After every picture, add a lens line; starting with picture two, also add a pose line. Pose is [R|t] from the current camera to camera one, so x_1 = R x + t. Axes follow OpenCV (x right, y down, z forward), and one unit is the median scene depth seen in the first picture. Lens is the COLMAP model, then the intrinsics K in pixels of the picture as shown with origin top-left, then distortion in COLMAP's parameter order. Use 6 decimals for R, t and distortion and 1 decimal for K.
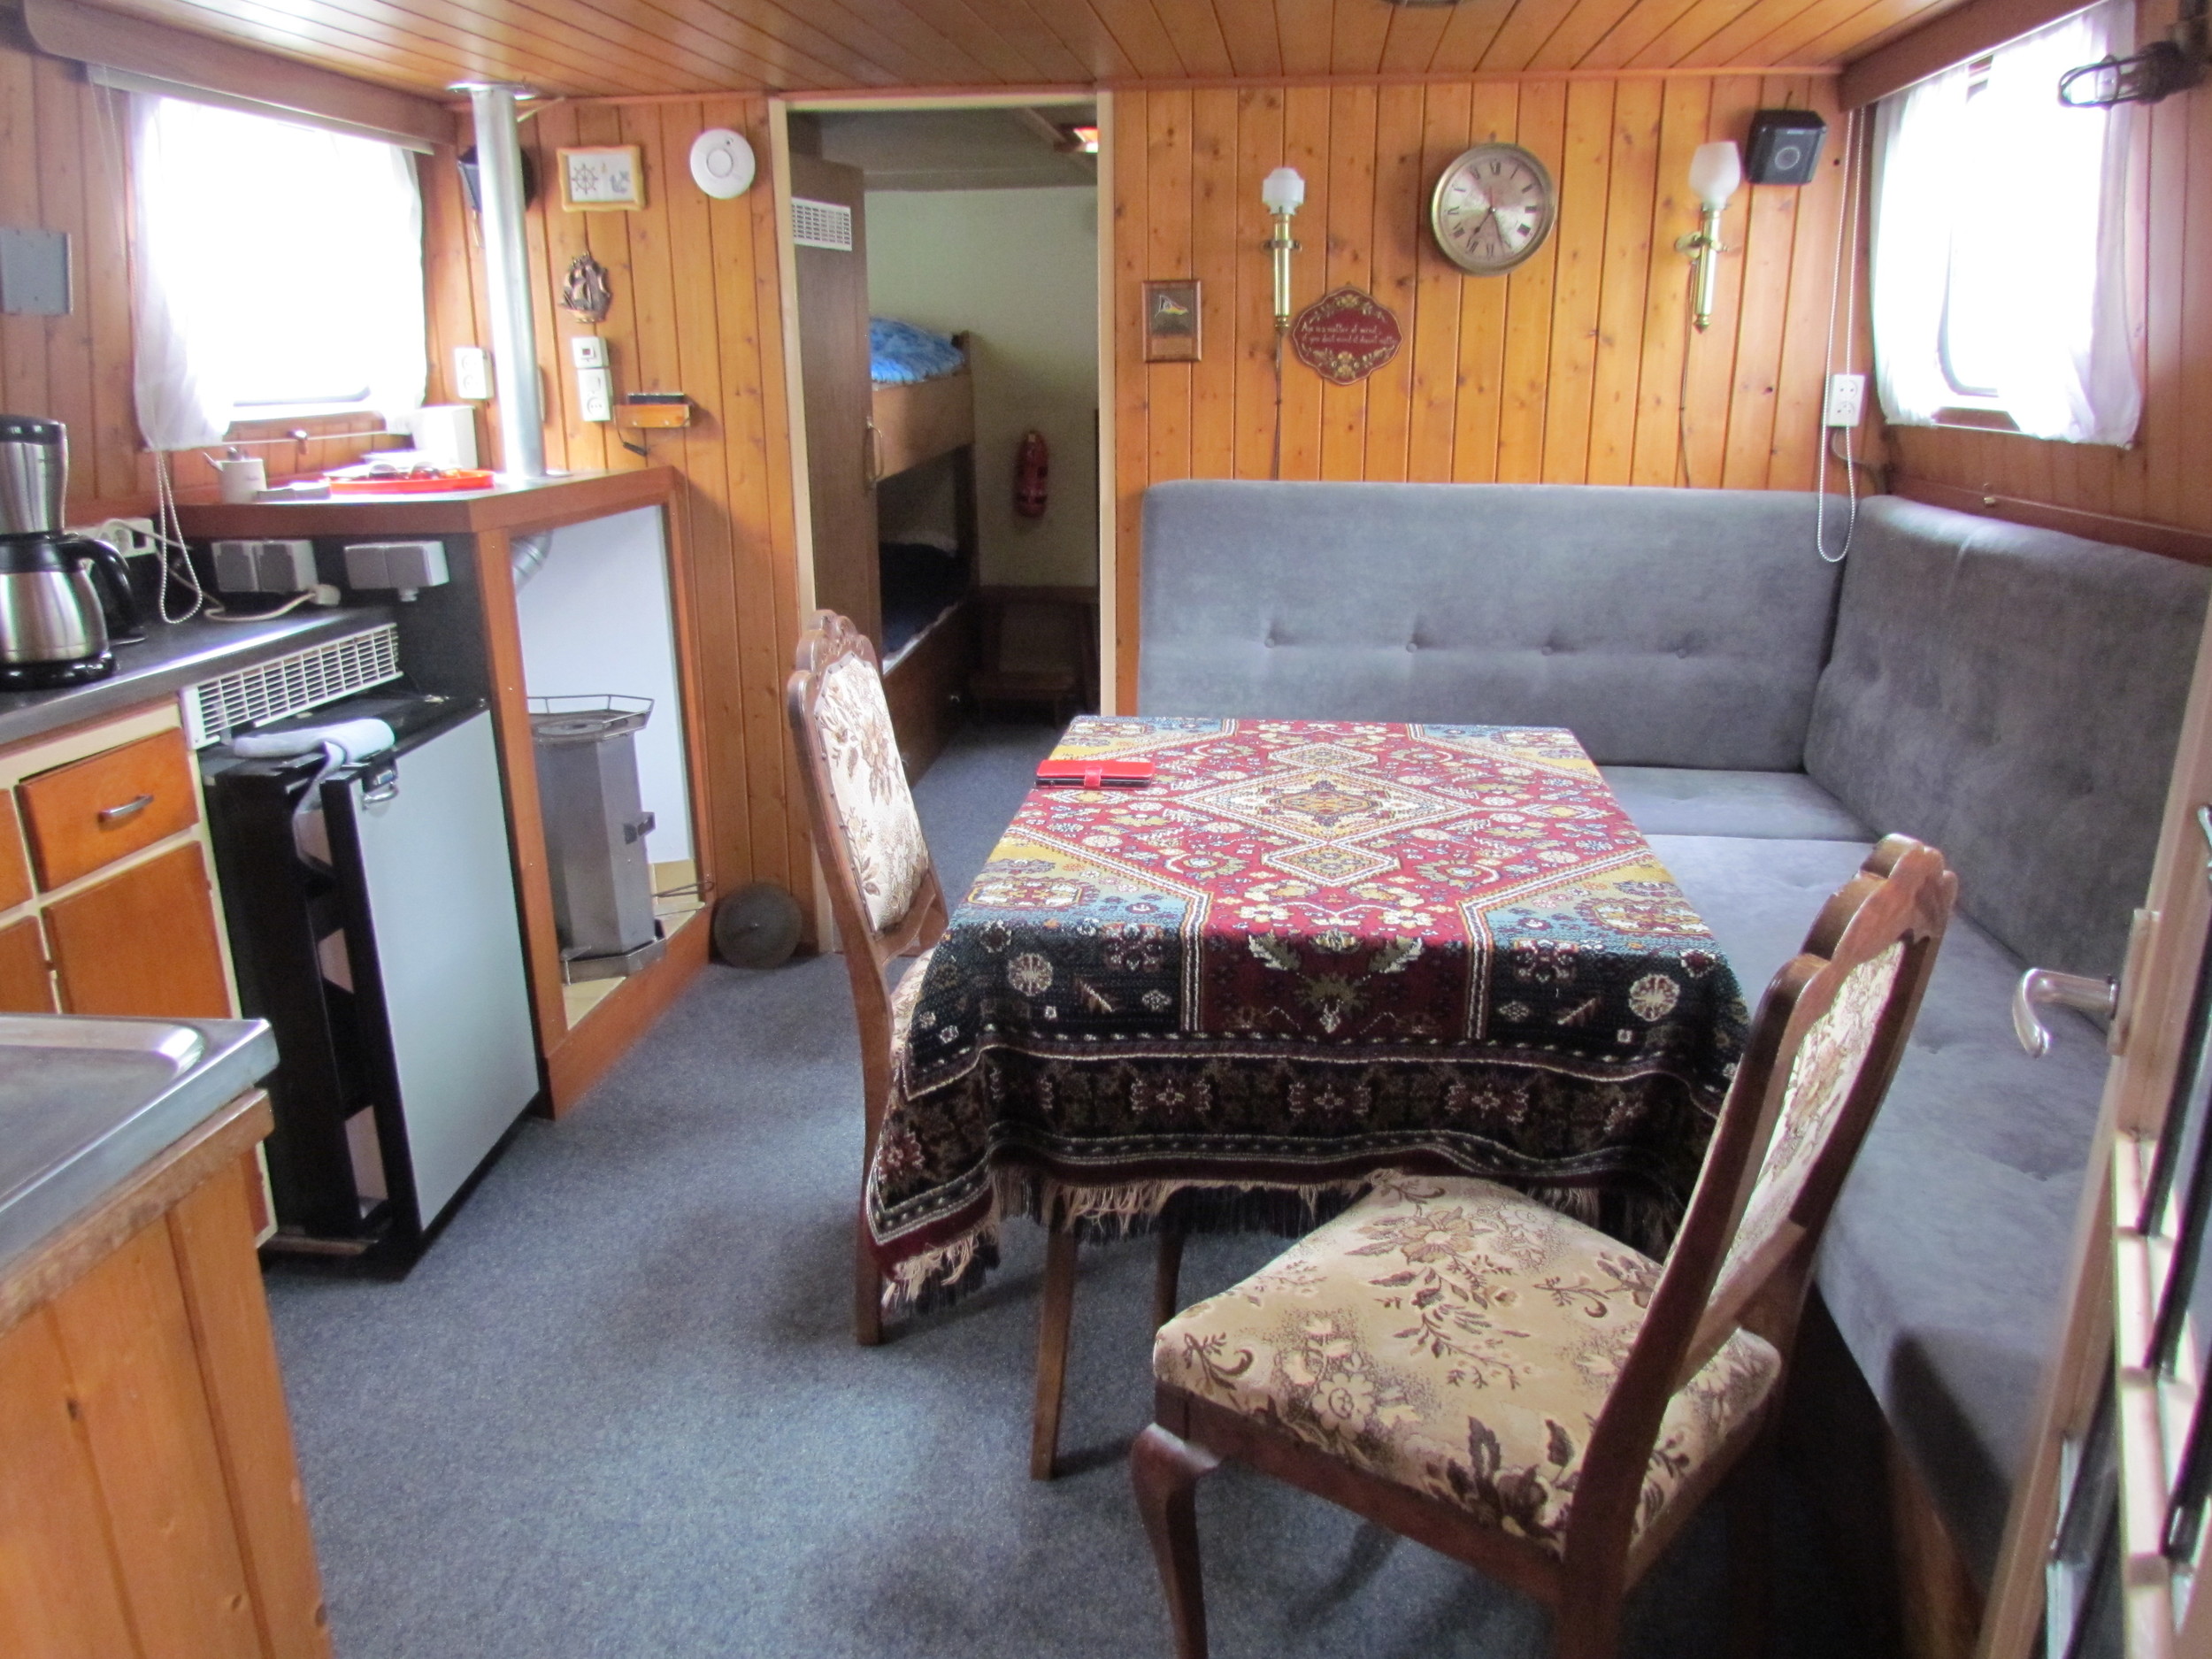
lens RADIAL K [[1590.2, 0, 1095.9], [0, 1590.2, 840.9], [0, 0, 1]] dist [-0.030499, 0.021283]
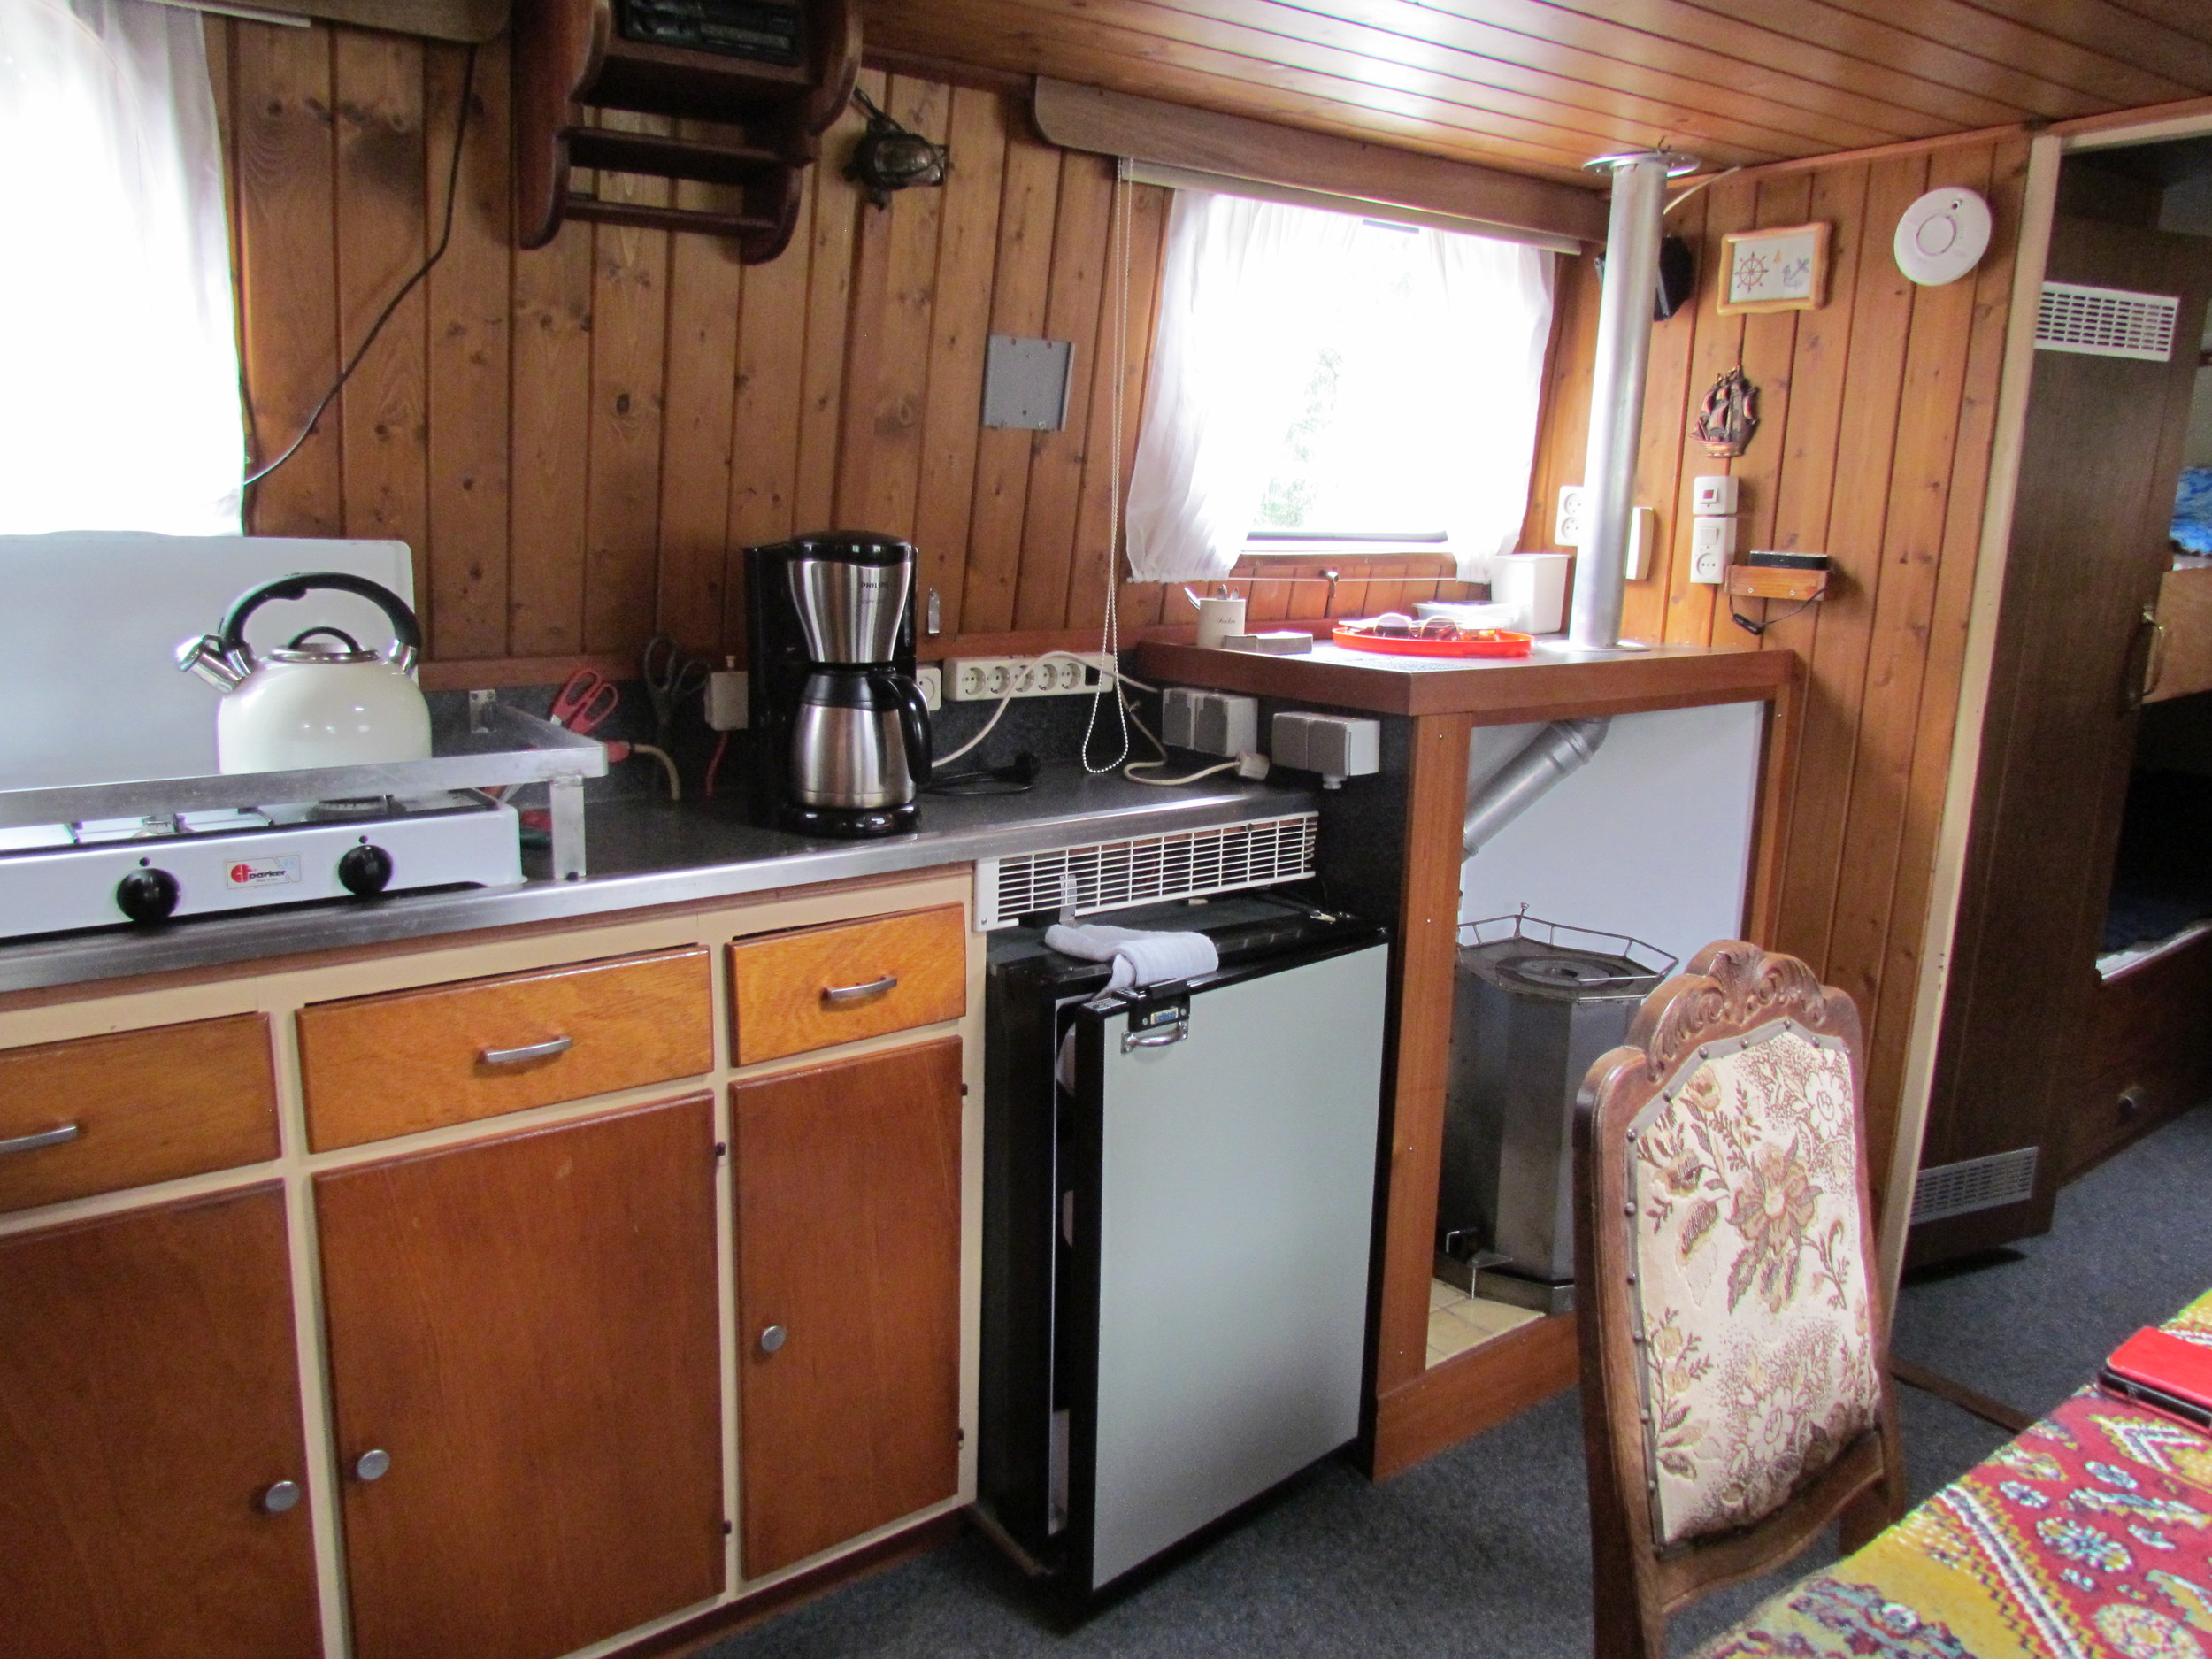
lens RADIAL K [[1590.2, 0, 1116.2], [0, 1590.2, 850.3], [0, 0, 1]] dist [-0.030499, 0.021283]
pose [[0.697956, 0.181812, -0.692677, 0.058214], [-0.239165, 0.970880, 0.013846, -0.130350], [0.675024, 0.156000, 0.721115, 0.435587]]
